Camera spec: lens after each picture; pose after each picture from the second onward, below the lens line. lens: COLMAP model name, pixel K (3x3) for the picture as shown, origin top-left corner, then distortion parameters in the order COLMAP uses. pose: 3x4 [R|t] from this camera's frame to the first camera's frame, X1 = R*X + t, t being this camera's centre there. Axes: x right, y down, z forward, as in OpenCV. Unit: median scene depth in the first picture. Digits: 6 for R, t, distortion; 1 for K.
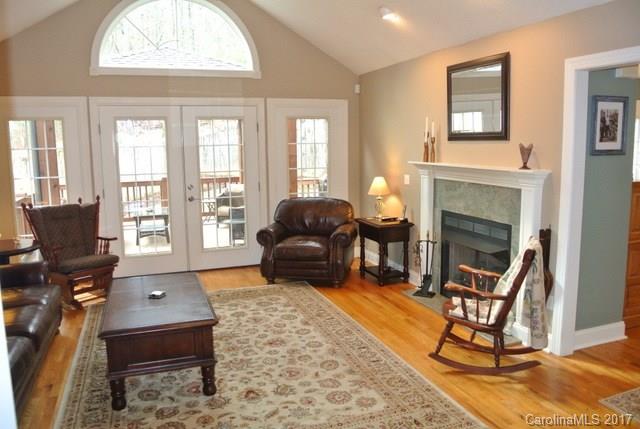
lens RADIAL K [[508.2, 0, 318.8], [0, 508.2, 212.0], [0, 0, 1]] dist [-0.077954, 0.017011]
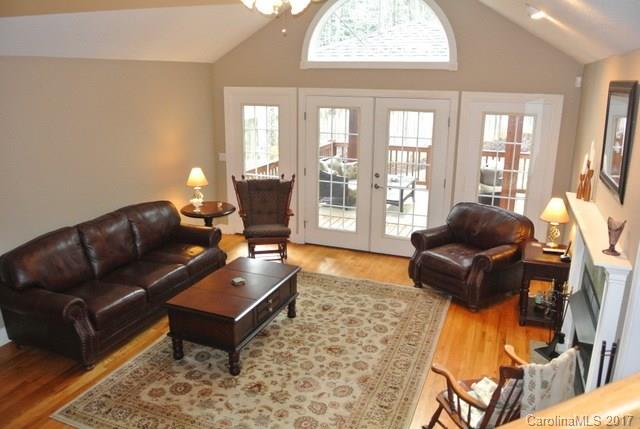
lens RADIAL K [[508.2, 0, 302.9], [0, 508.2, 212.2], [0, 0, 1]] dist [-0.077954, 0.017011]
pose [[0.733035, 0.192321, -0.652436, 0.391179], [-0.108962, 0.980010, 0.166458, -0.154392], [0.671407, -0.050929, 0.739337, 0.132242]]
